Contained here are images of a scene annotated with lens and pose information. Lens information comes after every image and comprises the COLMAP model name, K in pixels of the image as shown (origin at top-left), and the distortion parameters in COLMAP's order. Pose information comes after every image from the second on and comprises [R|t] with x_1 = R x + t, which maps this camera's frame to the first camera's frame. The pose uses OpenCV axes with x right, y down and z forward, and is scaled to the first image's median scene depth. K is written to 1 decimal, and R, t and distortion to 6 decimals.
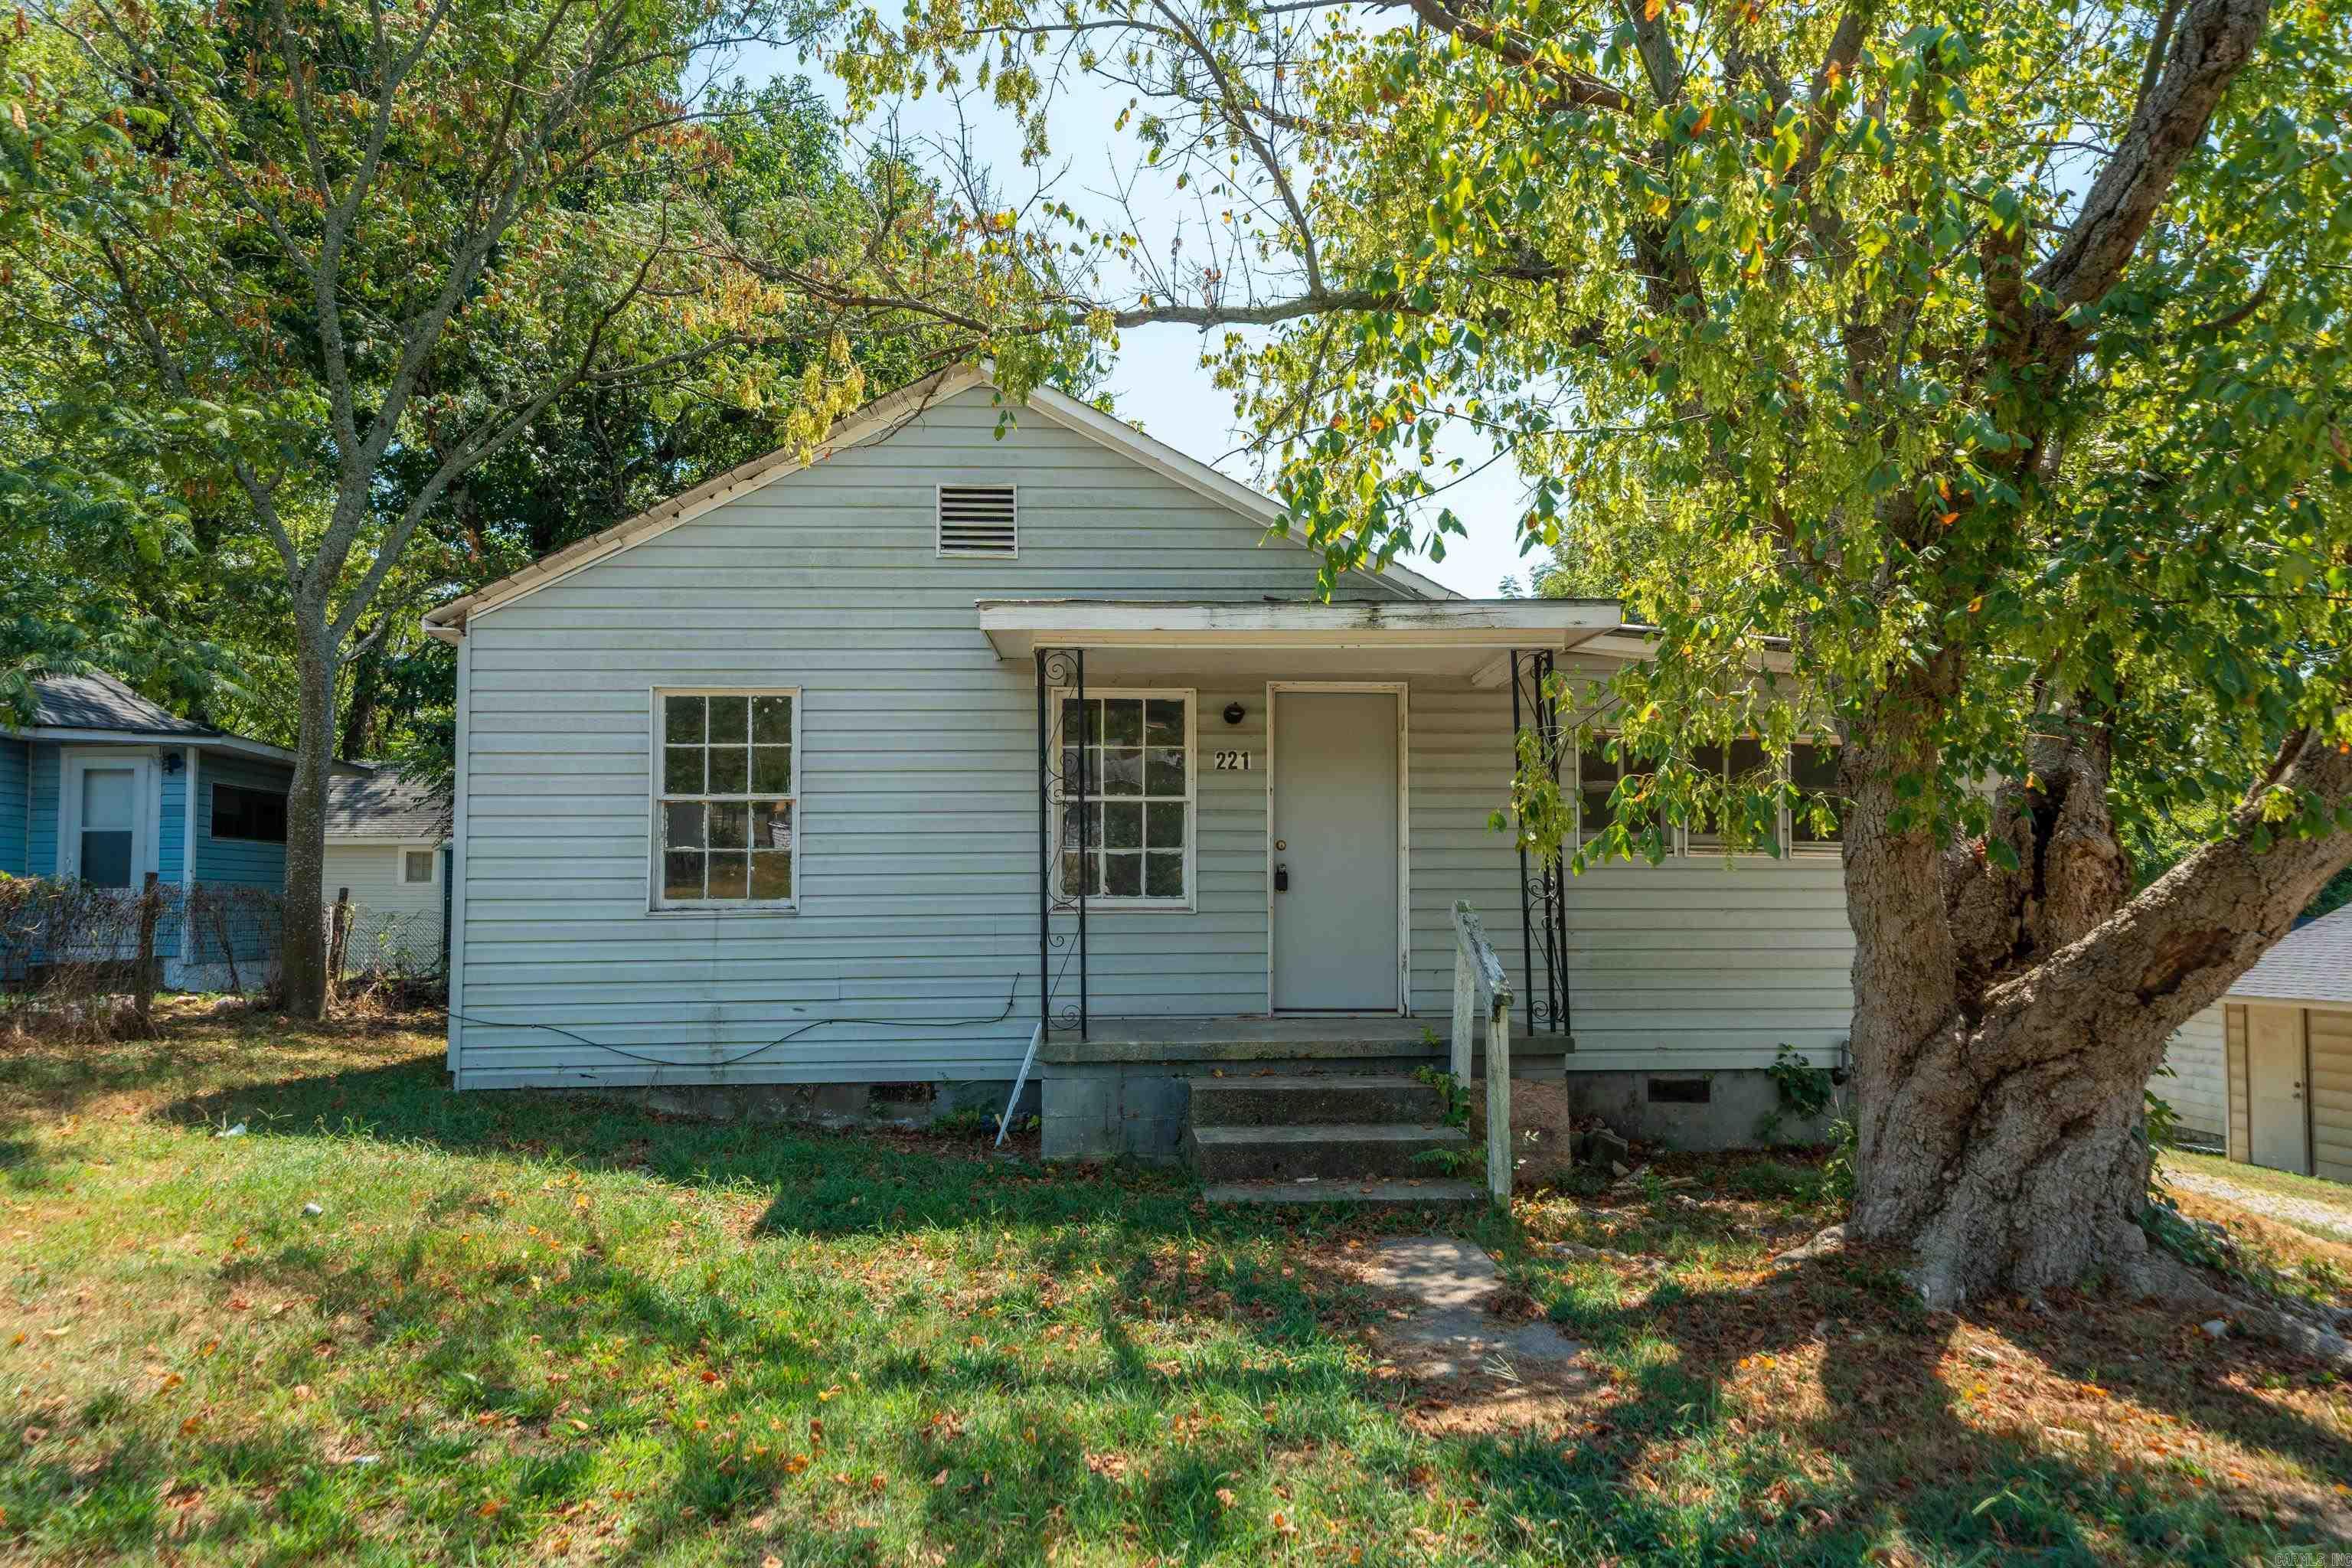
lens RADIAL K [[1496.5, 0, 1175.5], [0, 1496.5, 790.9], [0, 0, 1]] dist [0.005217, 0.002665]
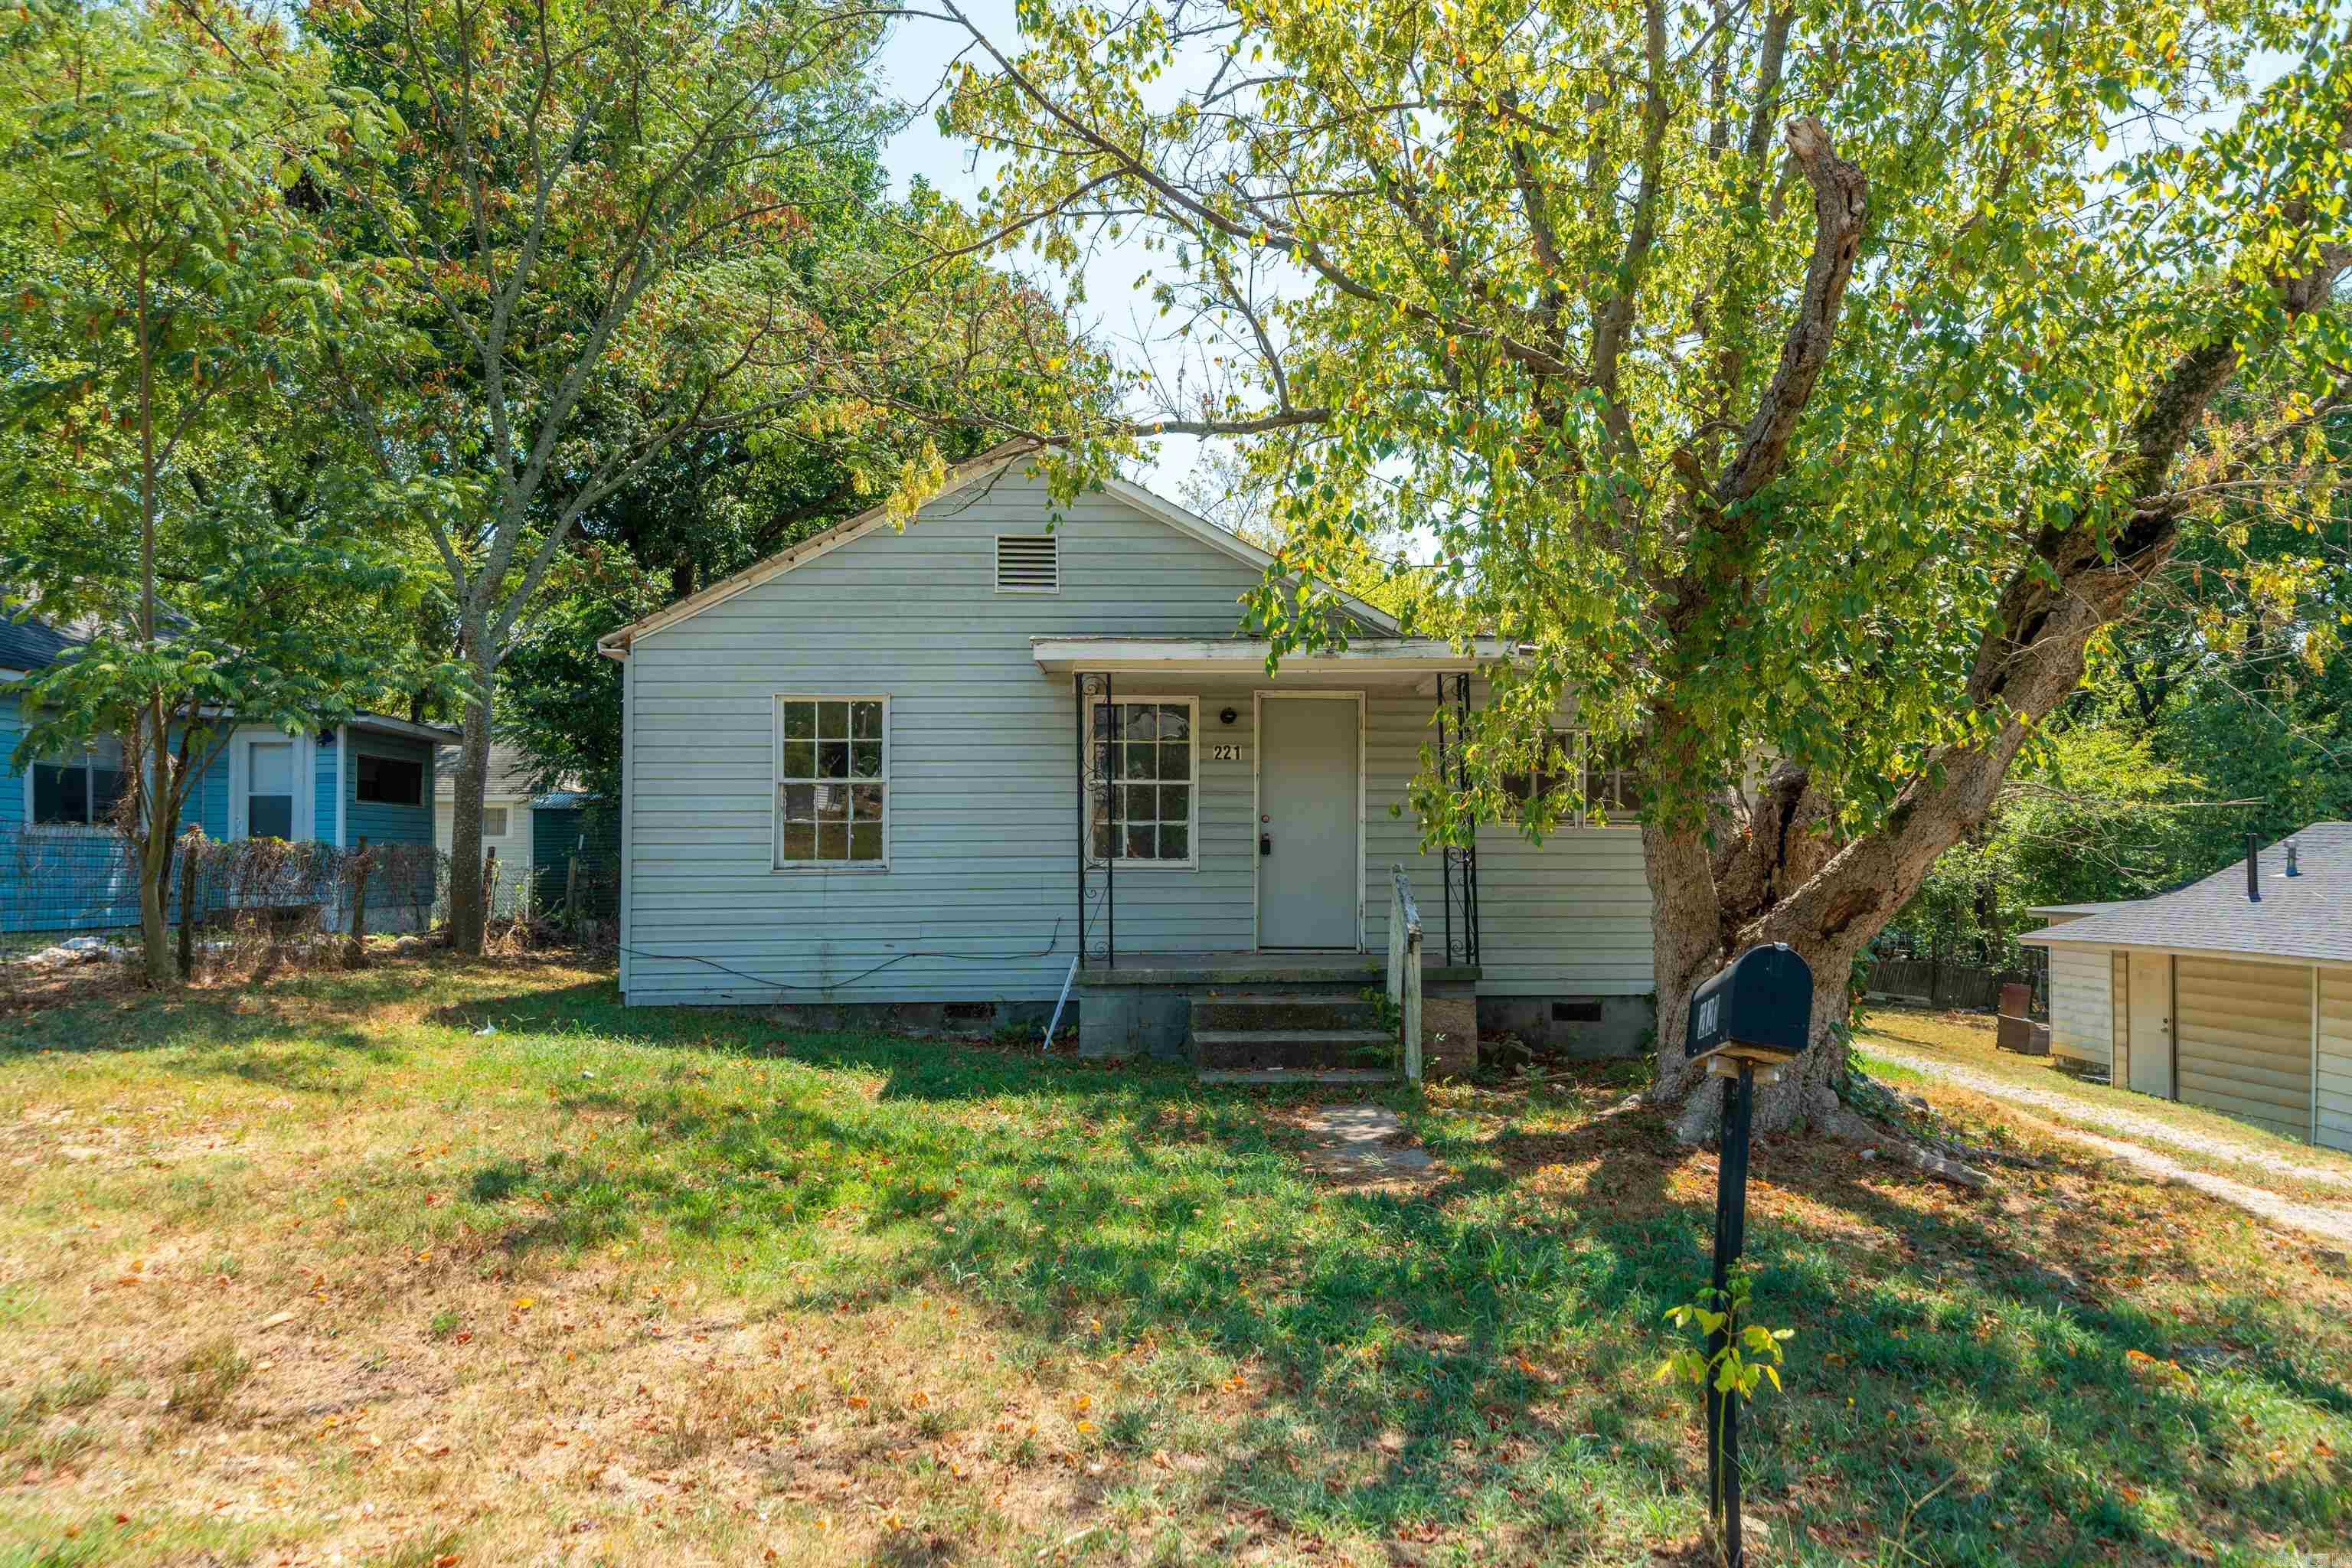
lens RADIAL K [[1496.5, 0, 1176.6], [0, 1496.5, 780.7], [0, 0, 1]] dist [0.005217, 0.002665]
pose [[0.999916, 0.002365, -0.012760, 0.013717], [-0.002035, 0.999664, 0.025846, -0.035544], [0.012817, -0.025817, 0.999585, -0.335771]]
